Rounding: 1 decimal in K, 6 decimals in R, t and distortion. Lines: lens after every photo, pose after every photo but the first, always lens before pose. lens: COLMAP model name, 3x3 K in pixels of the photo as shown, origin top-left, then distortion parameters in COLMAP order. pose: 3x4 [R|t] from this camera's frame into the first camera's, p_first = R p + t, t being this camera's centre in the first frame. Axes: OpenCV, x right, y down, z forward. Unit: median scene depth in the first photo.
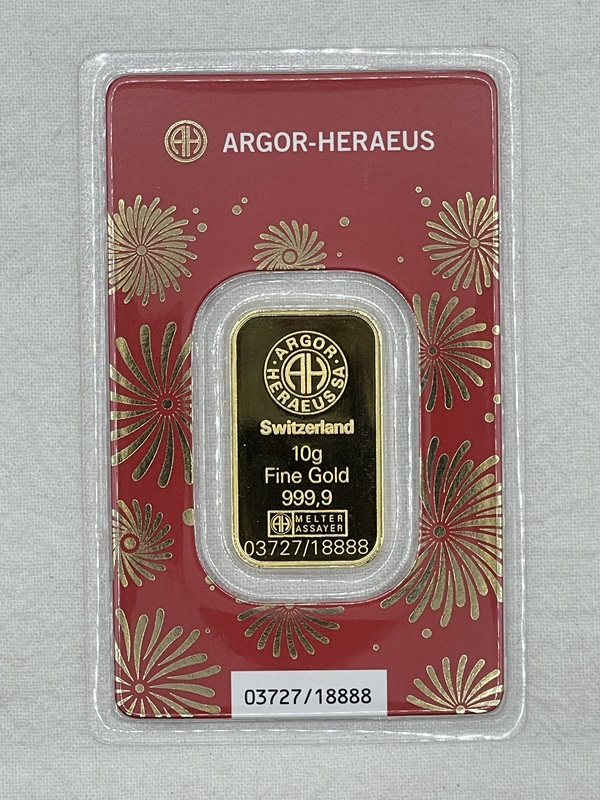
lens RADIAL K [[3306.3, 0, 301.5], [0, 3306.3, 399.4], [0, 0, 1]] dist [-0.491542, 0.000000]
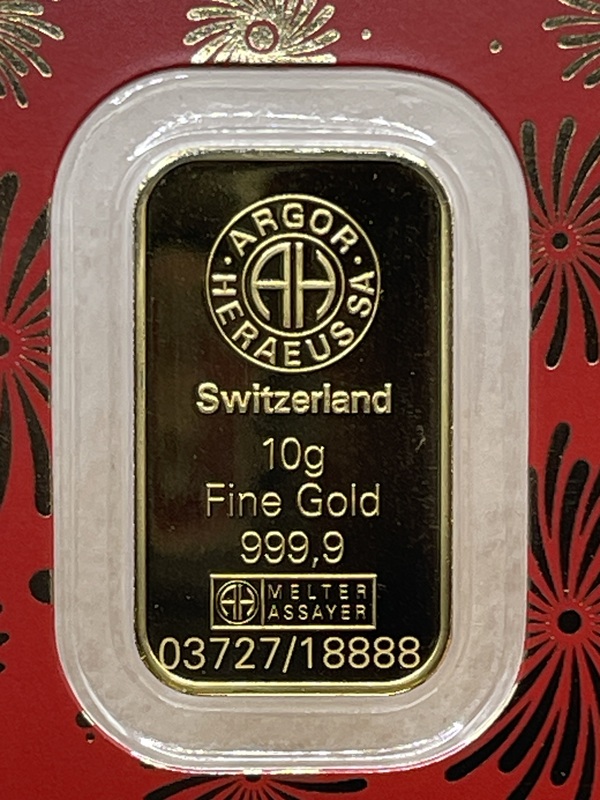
lens RADIAL K [[3406.0, 0, 297.8], [0, 3406.0, 396.8], [0, 0, 1]] dist [0.332293, 0.000000]
pose [[0.999929, 0.010669, 0.005226, -0.000361], [-0.010630, 0.999915, -0.007541, 0.011761], [-0.005306, 0.007484, 0.999958, 0.506995]]
